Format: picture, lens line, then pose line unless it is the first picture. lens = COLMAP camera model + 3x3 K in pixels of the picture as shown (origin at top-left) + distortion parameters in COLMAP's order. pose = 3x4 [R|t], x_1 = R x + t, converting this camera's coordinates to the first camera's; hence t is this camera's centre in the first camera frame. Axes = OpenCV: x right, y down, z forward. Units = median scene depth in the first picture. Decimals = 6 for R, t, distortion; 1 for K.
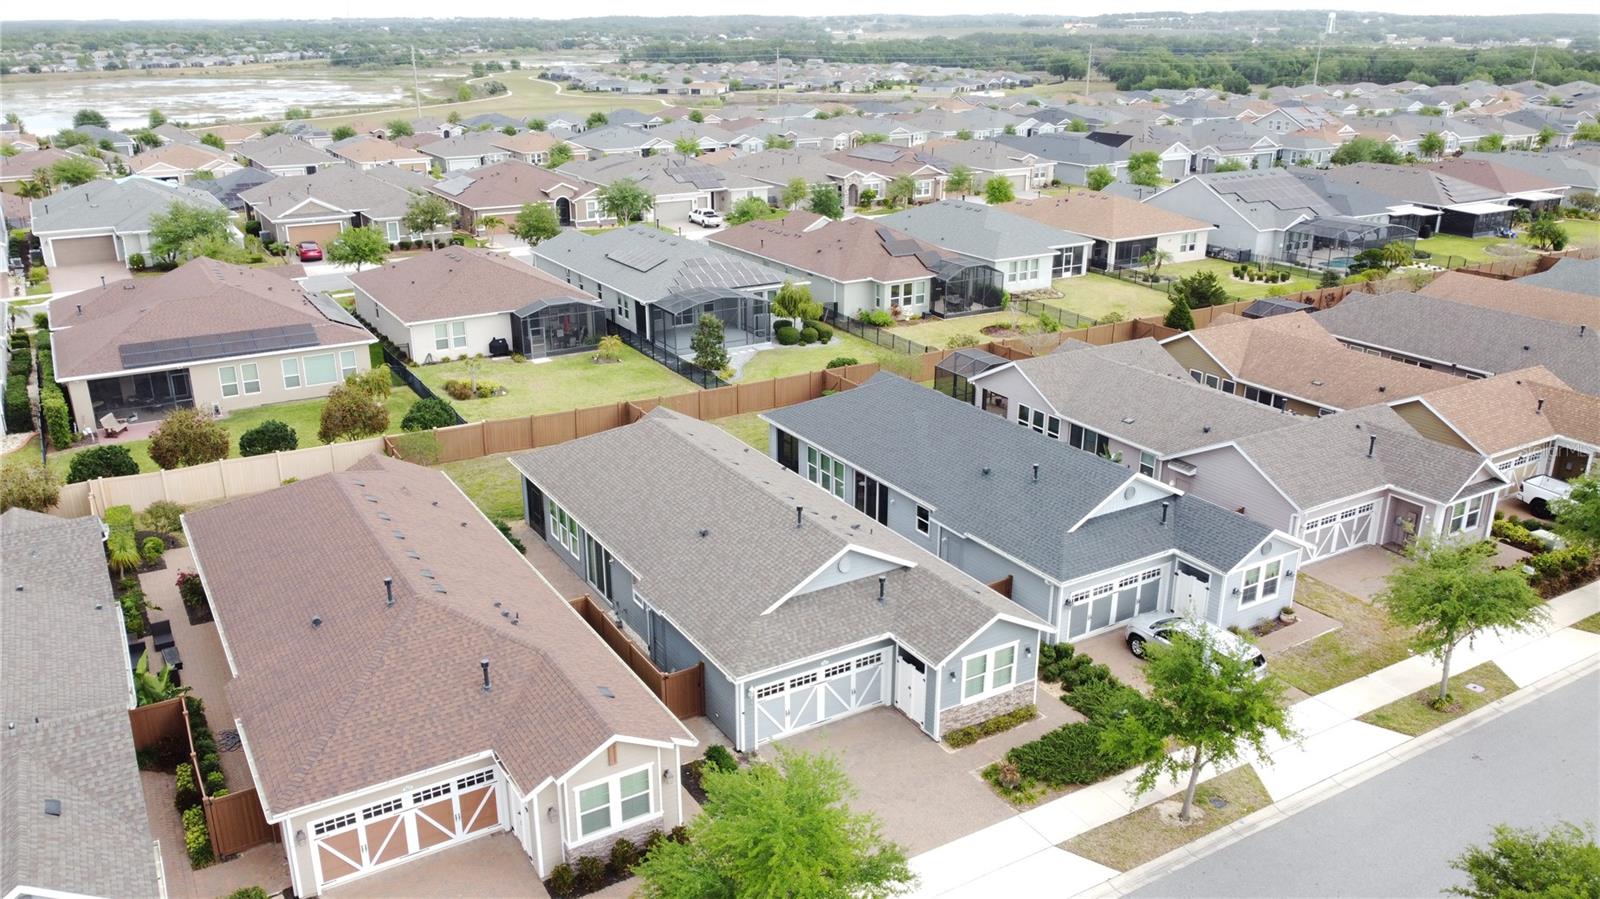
lens RADIAL K [[1206.4, 0, 800.0], [0, 1206.4, 449.5], [0, 0, 1]] dist [0.004591, -0.015329]
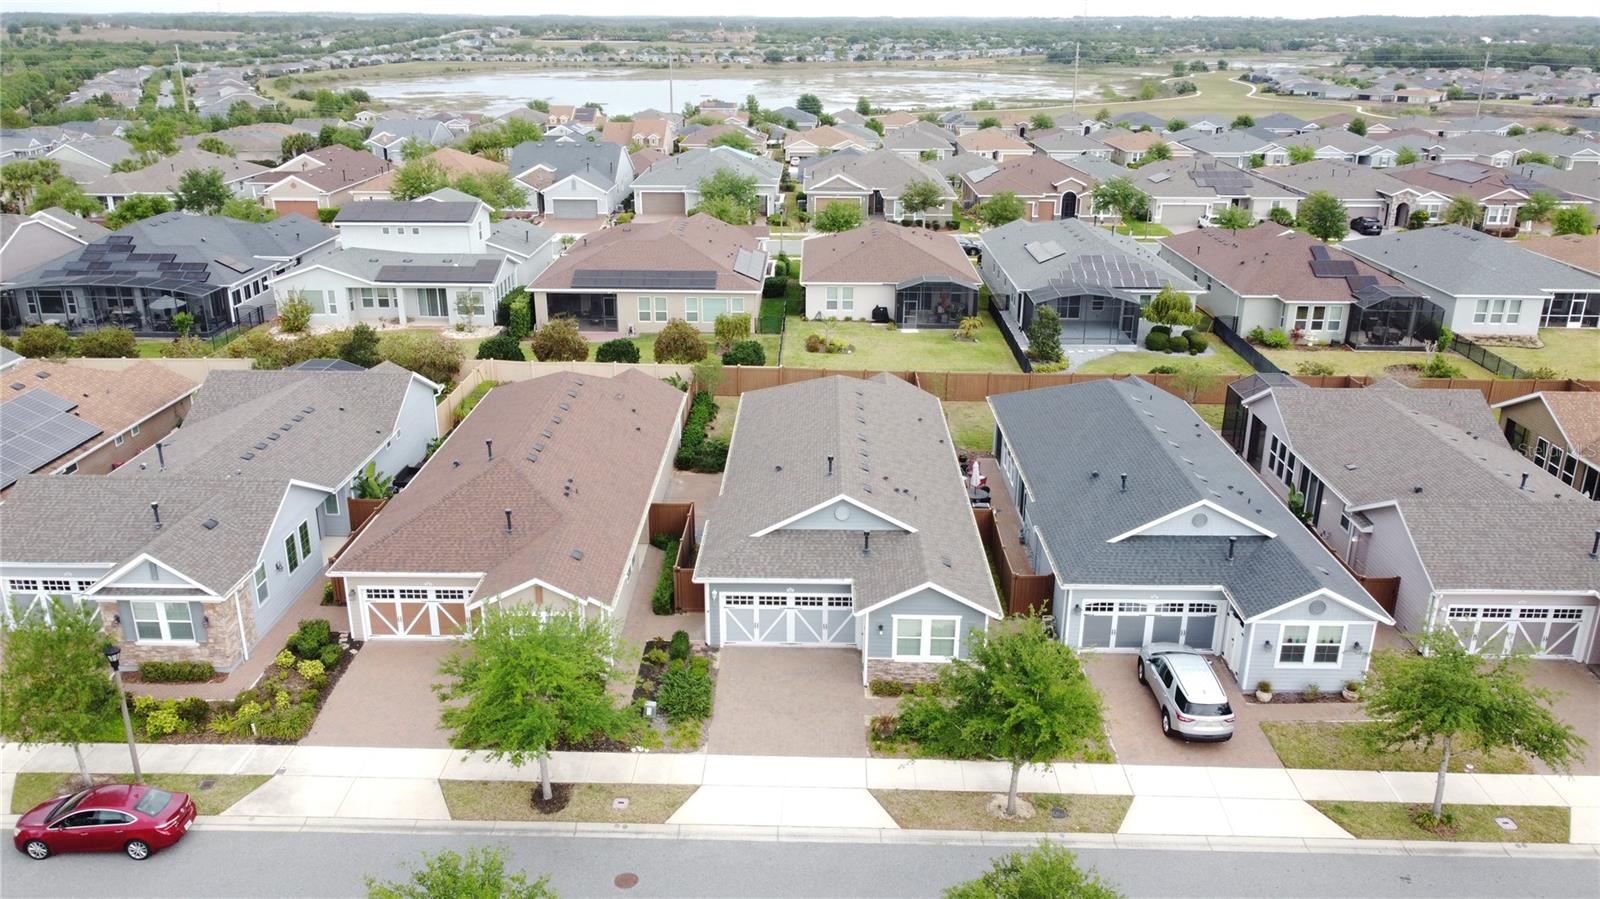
lens RADIAL K [[1206.4, 0, 800.0], [0, 1206.4, 449.5], [0, 0, 1]] dist [0.004591, -0.015329]
pose [[0.845852, 0.182601, -0.501191, 0.163866], [-0.182181, 0.981977, 0.050305, -0.003079], [0.501344, 0.048757, 0.863873, 0.006775]]
